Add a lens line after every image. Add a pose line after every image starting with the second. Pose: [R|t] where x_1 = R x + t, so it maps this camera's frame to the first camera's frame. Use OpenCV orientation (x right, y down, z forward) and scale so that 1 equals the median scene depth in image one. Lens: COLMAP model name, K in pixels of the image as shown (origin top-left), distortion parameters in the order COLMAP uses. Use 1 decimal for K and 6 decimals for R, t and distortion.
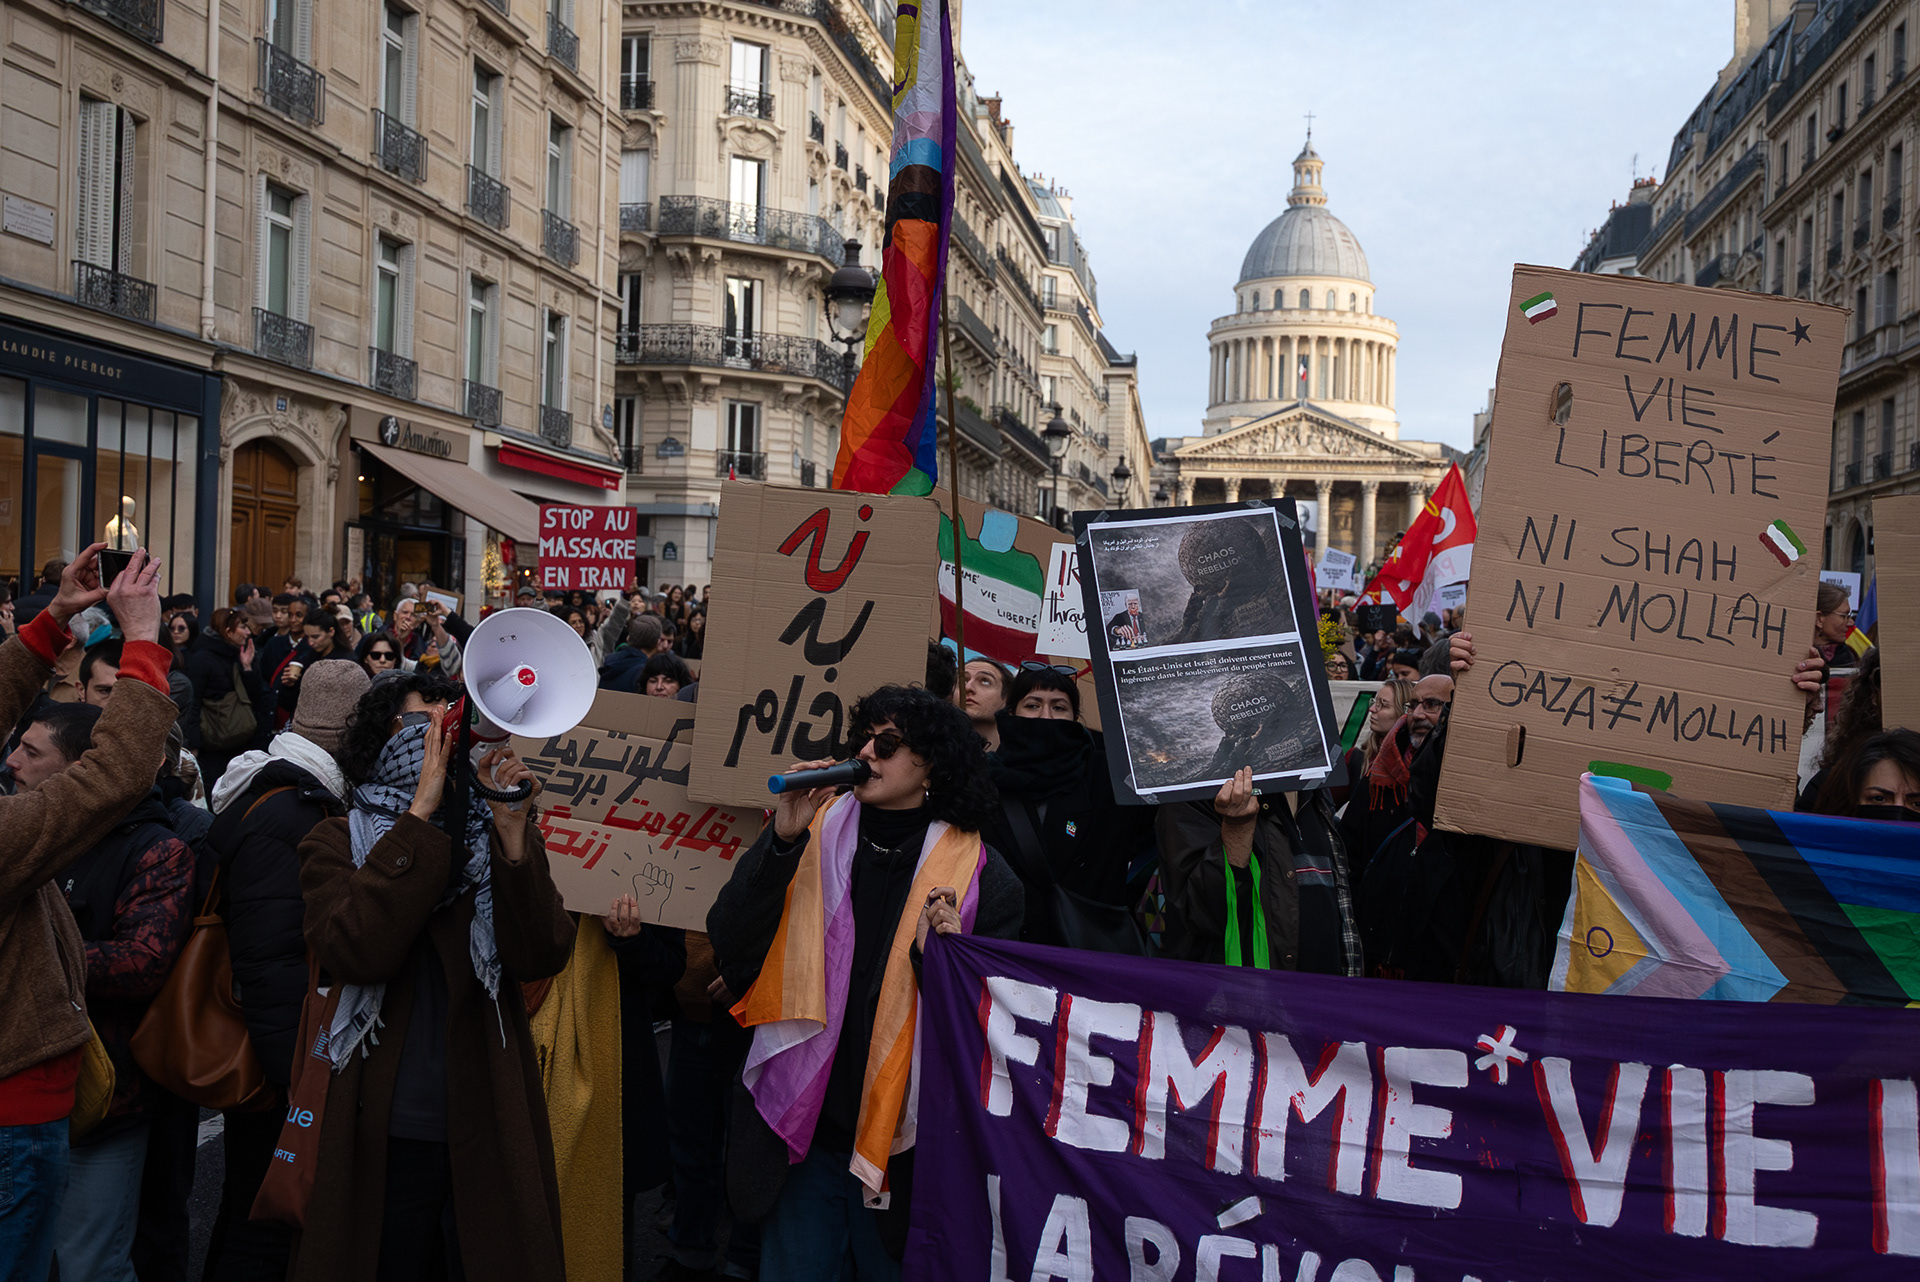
lens RADIAL K [[2254.7, 0, 961.1], [0, 2254.7, 573.9], [0, 0, 1]] dist [0.016670, -0.003320]
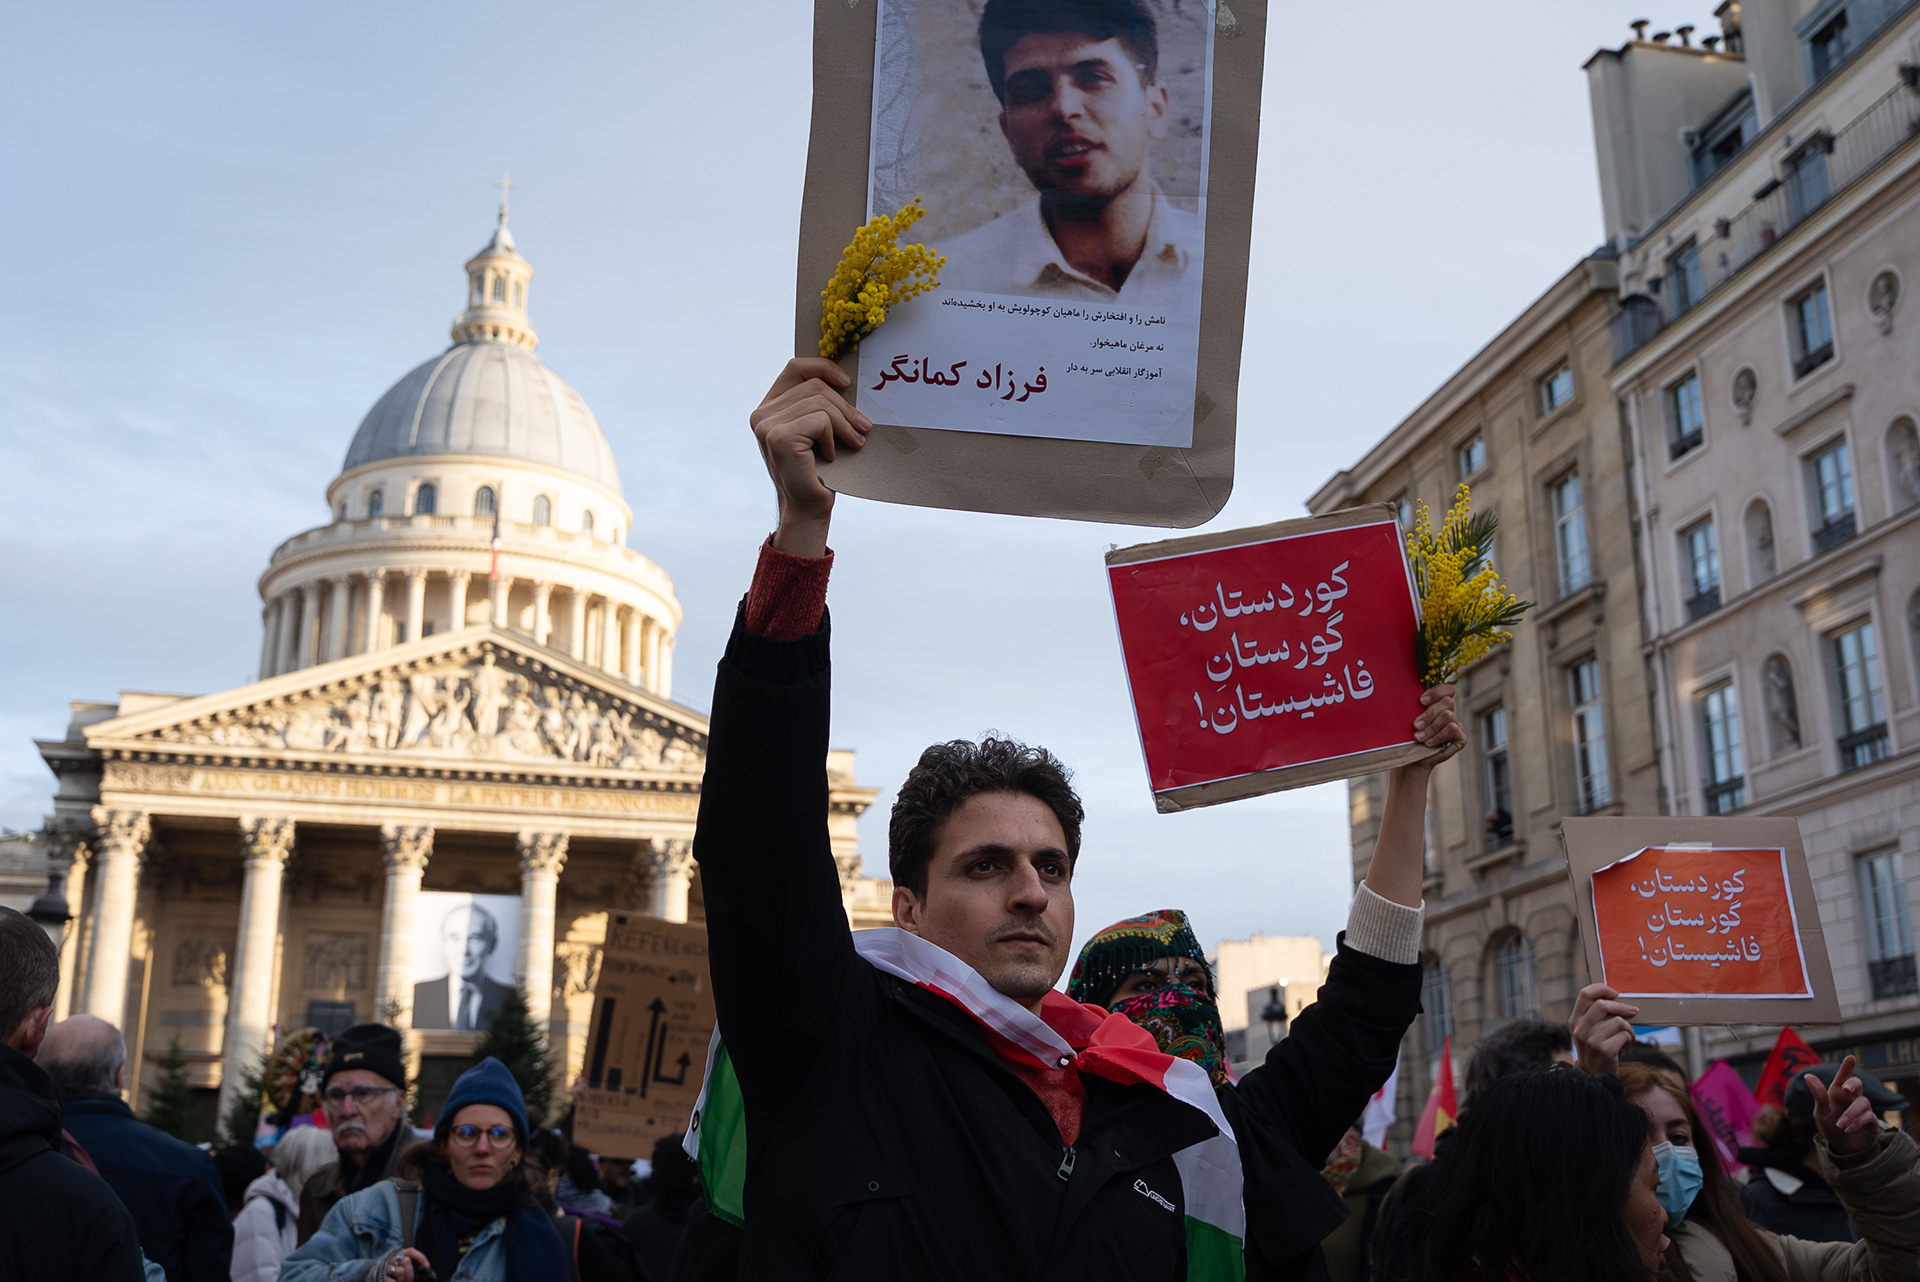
lens RADIAL K [[2254.7, 0, 961.1], [0, 2254.7, 573.9], [0, 0, 1]] dist [0.016670, -0.003320]
pose [[0.929914, 0.079834, 0.359007, 0.079275], [0.014774, 0.967259, -0.253362, 0.007149], [-0.367480, 0.240909, 0.898288, 0.558412]]
